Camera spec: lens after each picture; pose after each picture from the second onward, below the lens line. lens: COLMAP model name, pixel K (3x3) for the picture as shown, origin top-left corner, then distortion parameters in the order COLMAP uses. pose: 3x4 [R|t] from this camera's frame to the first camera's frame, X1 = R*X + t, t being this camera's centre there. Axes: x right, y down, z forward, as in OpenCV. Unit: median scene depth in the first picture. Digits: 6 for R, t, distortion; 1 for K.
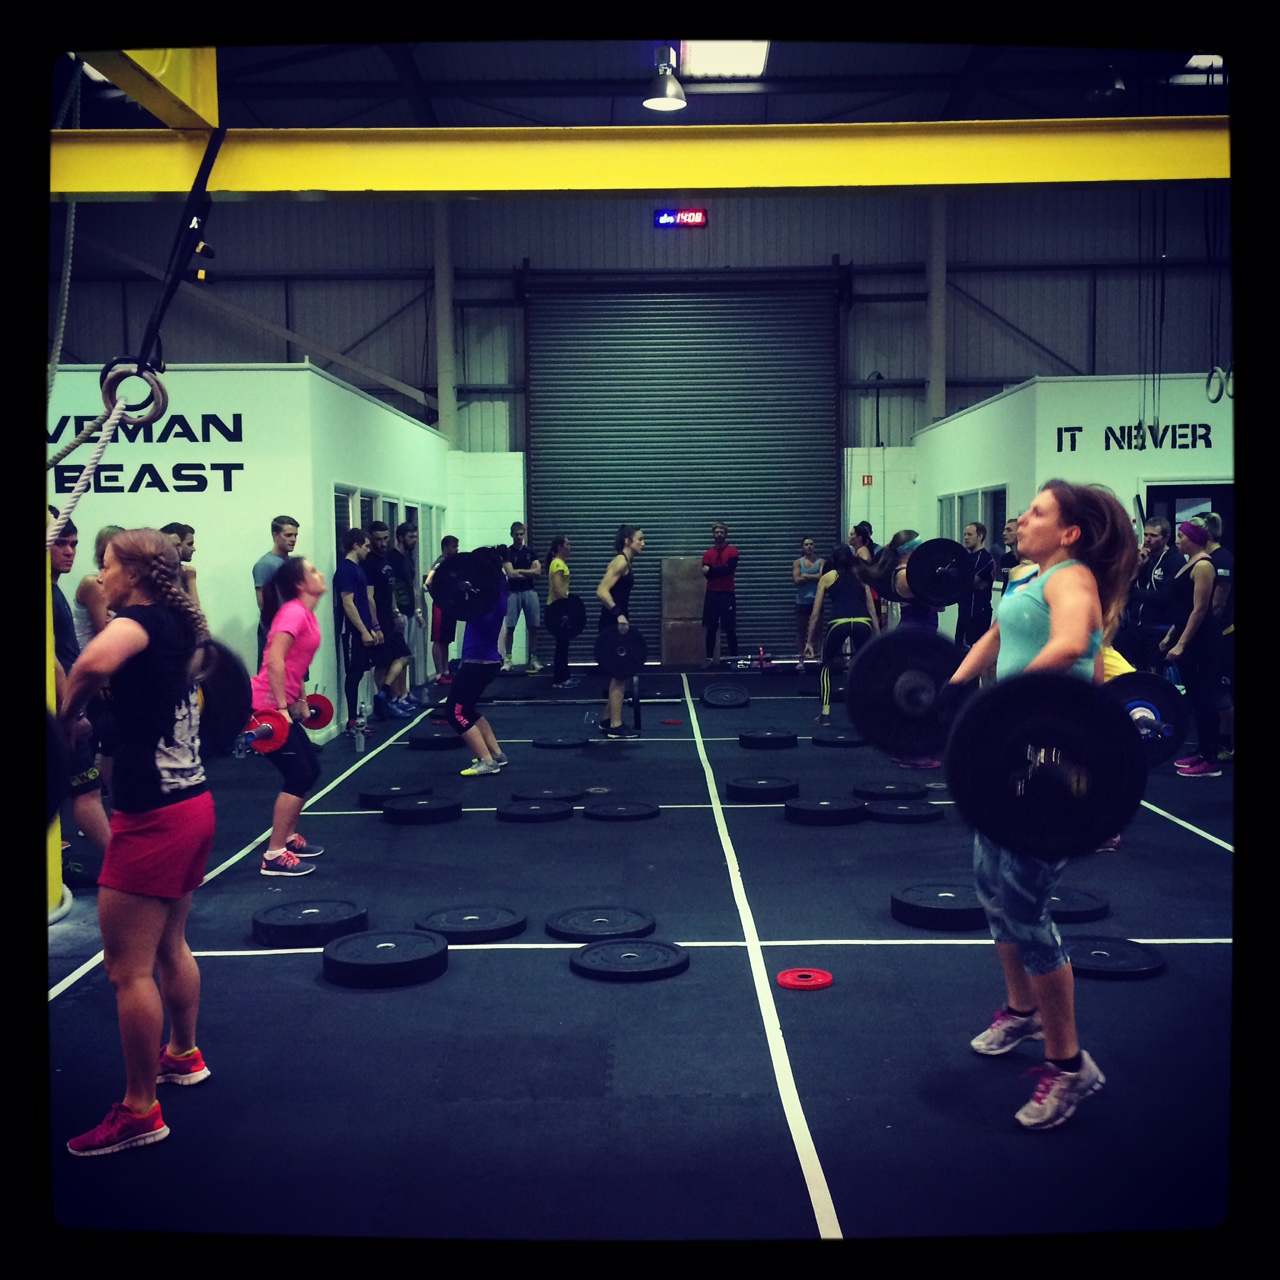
lens RADIAL K [[1482.3, 0, 640.0], [0, 1482.3, 640.0], [0, 0, 1]] dist [0.064903, 0.040033]
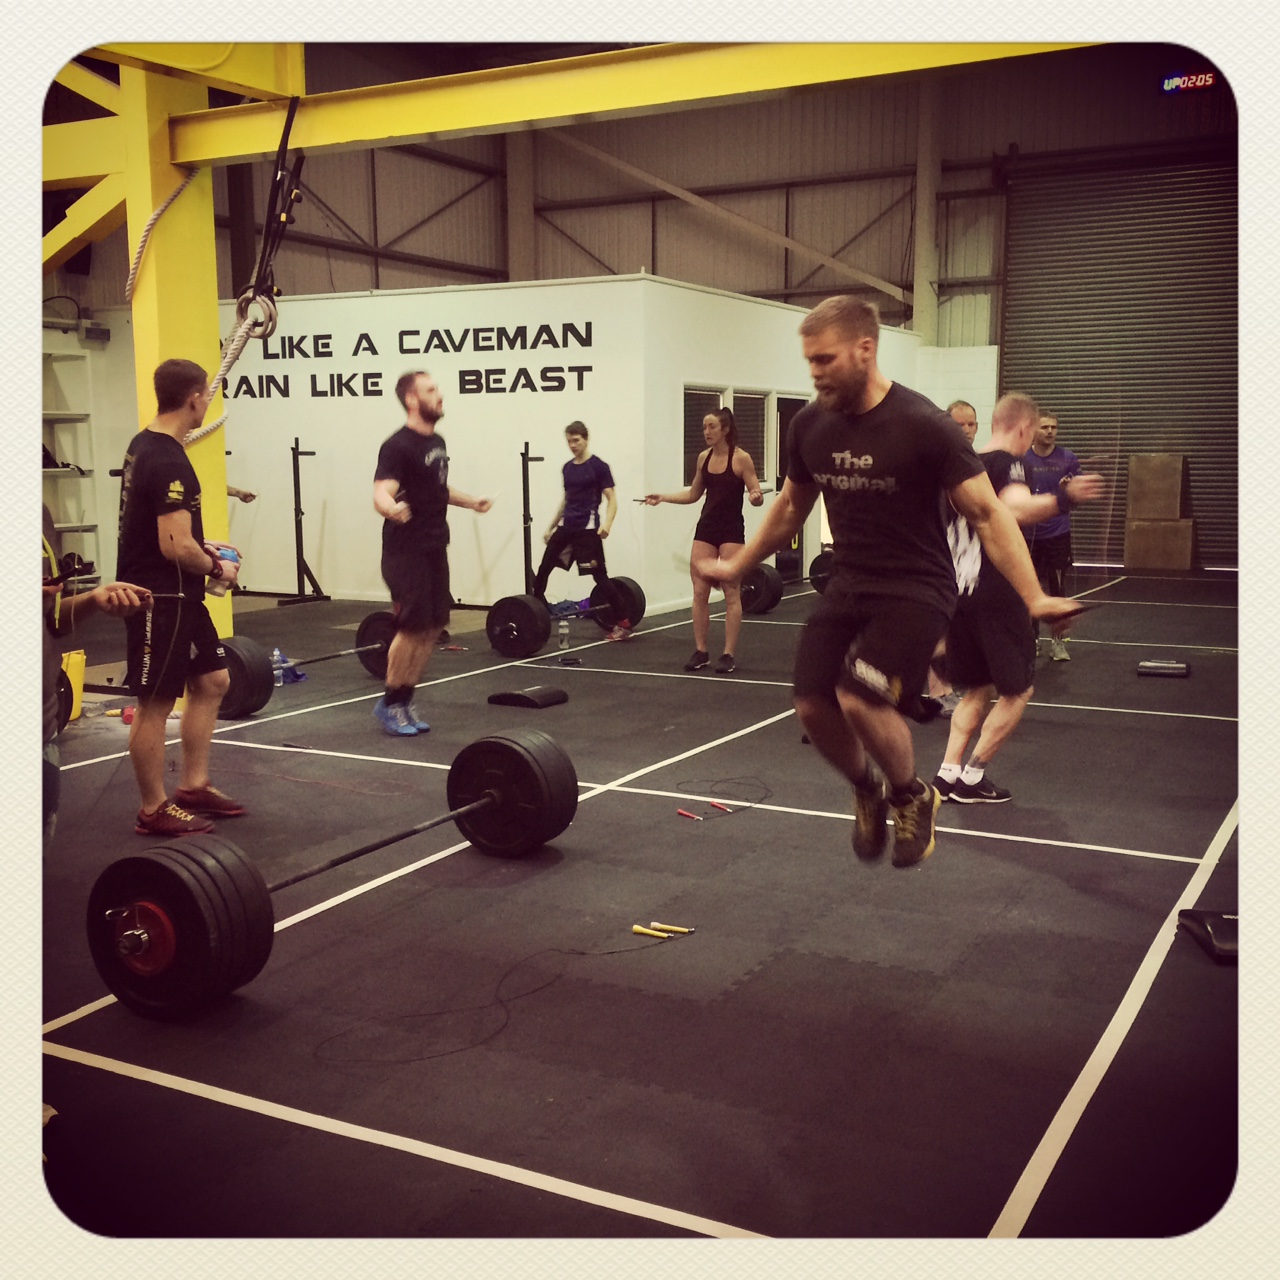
lens RADIAL K [[1482.3, 0, 640.0], [0, 1482.3, 640.0], [0, 0, 1]] dist [0.064903, 0.040033]
pose [[0.872682, 0.072536, -0.482872, 0.331233], [-0.039443, 0.996145, 0.078355, 0.000329], [0.486694, -0.049333, 0.872179, 0.013895]]
